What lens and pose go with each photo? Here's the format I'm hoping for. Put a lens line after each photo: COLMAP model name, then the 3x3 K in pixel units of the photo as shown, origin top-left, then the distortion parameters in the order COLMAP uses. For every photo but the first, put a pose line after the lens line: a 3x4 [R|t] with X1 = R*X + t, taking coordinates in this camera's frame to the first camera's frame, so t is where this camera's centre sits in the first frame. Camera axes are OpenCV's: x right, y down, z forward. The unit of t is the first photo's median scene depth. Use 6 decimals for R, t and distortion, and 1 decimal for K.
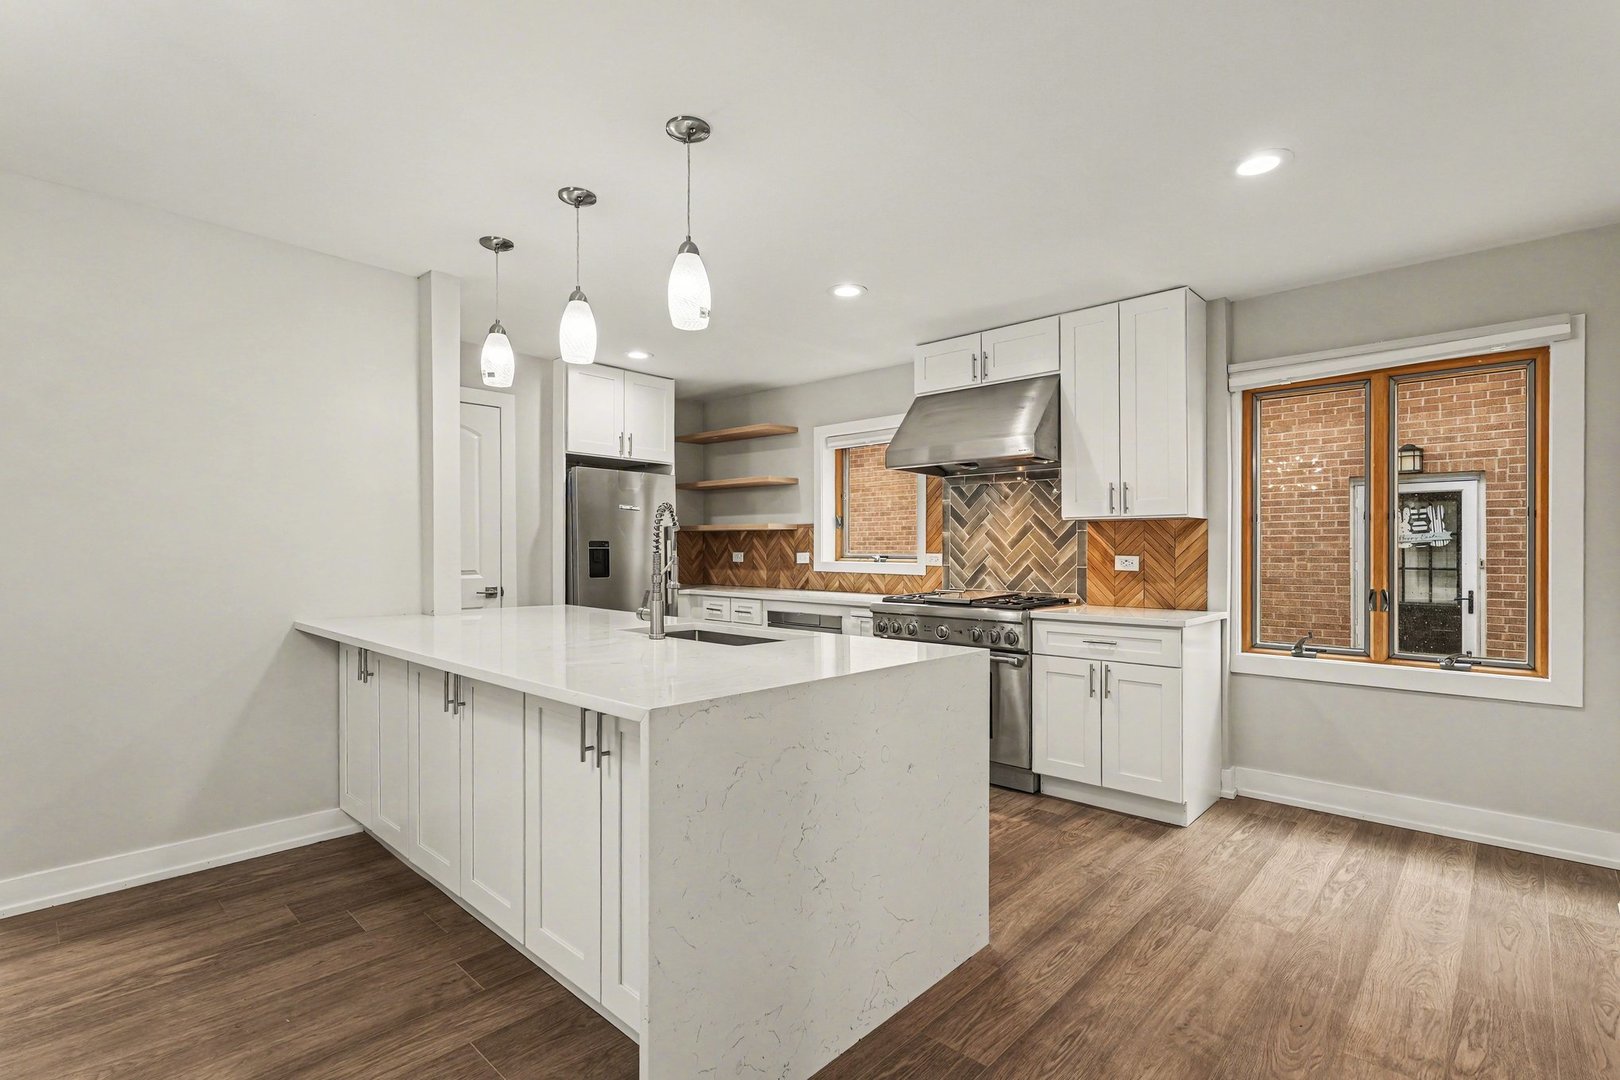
lens RADIAL K [[759.6, 0, 810.7], [0, 759.6, 545.4], [0, 0, 1]] dist [0.003245, 0.001258]
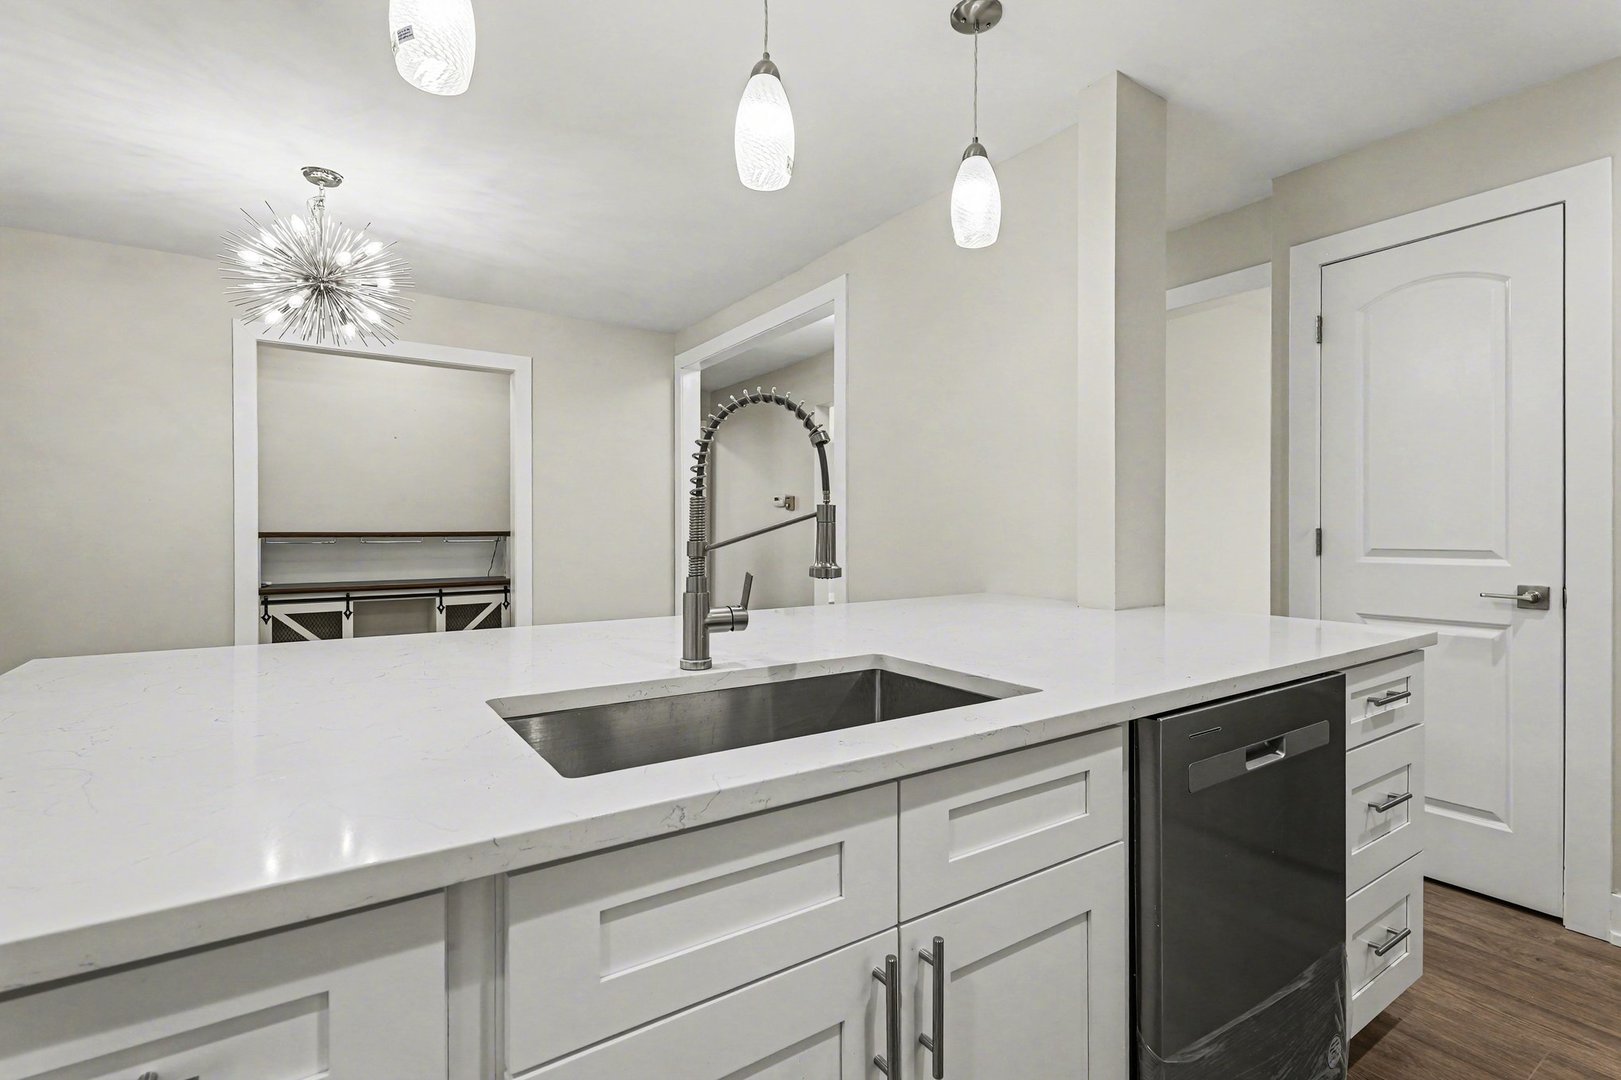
lens RADIAL K [[749.9, 0, 808.1], [0, 749.9, 537.4], [0, 0, 1]] dist [0.000072, 0.000064]
pose [[-0.228931, 0.004829, -0.973431, 0.154332], [0.006567, 0.999973, 0.003416, 0.020058], [0.973420, -0.005610, -0.228957, 0.712640]]
